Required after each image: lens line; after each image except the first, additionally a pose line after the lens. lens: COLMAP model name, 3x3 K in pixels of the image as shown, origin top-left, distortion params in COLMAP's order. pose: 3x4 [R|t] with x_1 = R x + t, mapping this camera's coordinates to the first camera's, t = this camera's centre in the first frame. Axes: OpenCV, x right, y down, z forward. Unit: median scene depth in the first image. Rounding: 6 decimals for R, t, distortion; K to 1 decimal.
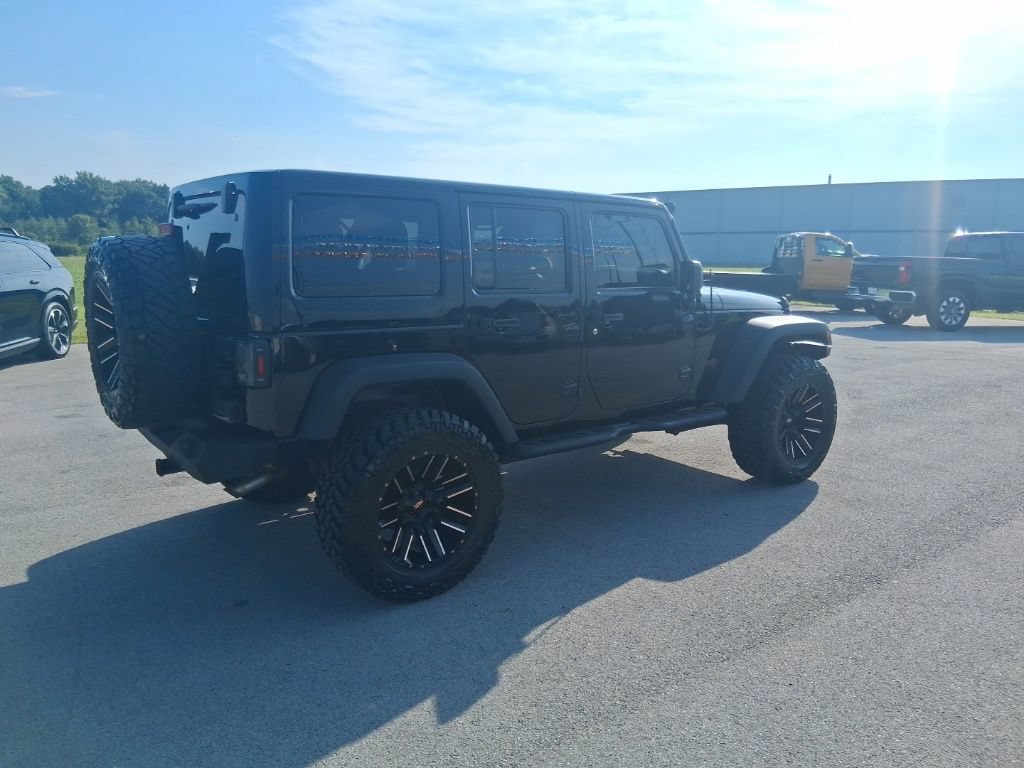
lens RADIAL K [[768.7, 0, 506.2], [0, 768.7, 385.1], [0, 0, 1]] dist [0.088748, -0.154069]
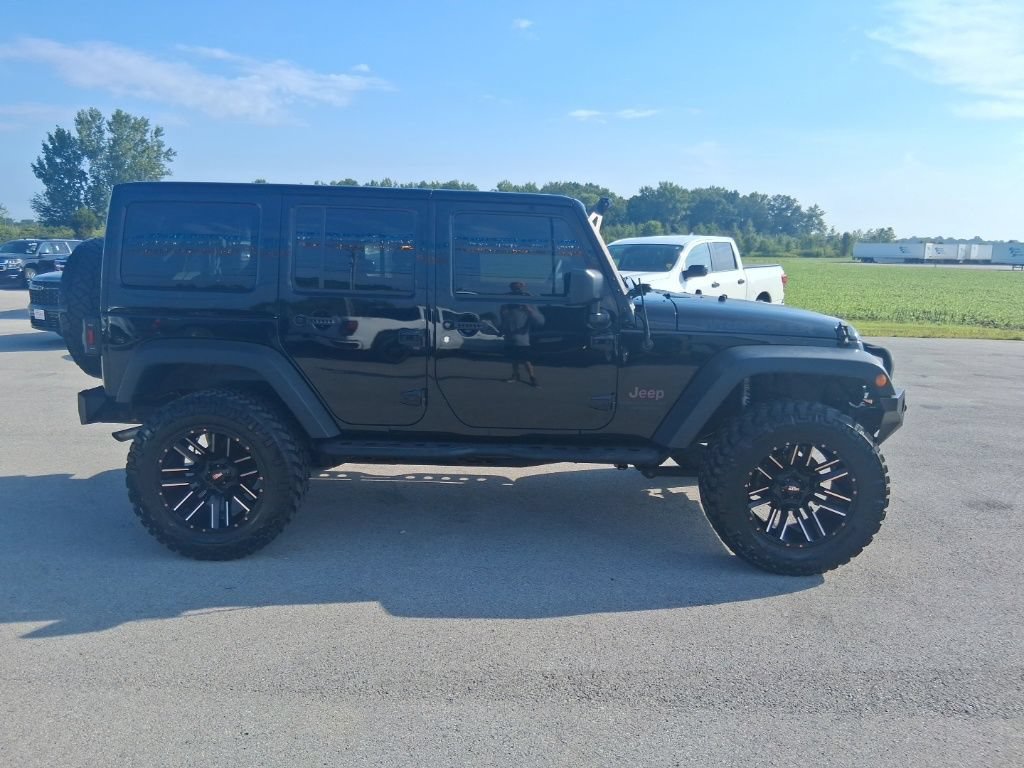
lens RADIAL K [[768.7, 0, 506.2], [0, 768.7, 385.1], [0, 0, 1]] dist [0.088748, -0.154069]
pose [[0.770389, 0.117994, -0.626561, 0.684528], [-0.120480, 0.991962, 0.038670, -0.053252], [0.626088, 0.045698, 0.778412, 0.288796]]
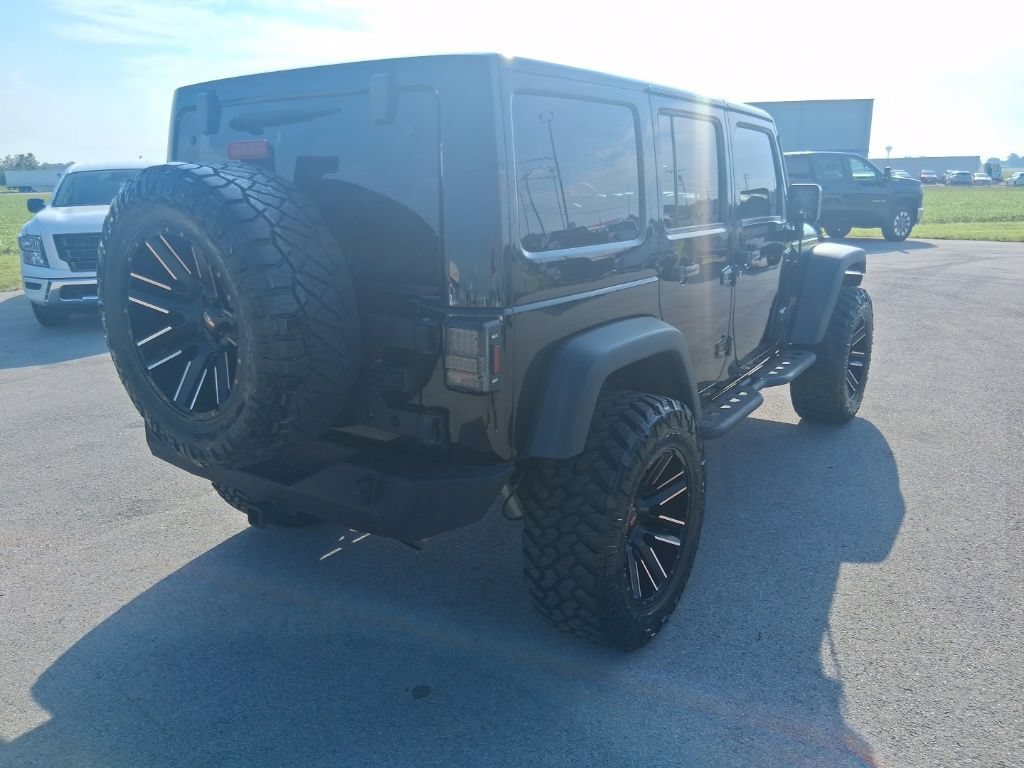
lens RADIAL K [[768.7, 0, 506.2], [0, 768.7, 385.1], [0, 0, 1]] dist [0.088748, -0.154069]
pose [[0.953534, -0.093403, 0.286442, -0.334055], [0.067026, 0.992670, 0.100568, -0.046442], [-0.293736, -0.076696, 0.952805, 0.245939]]
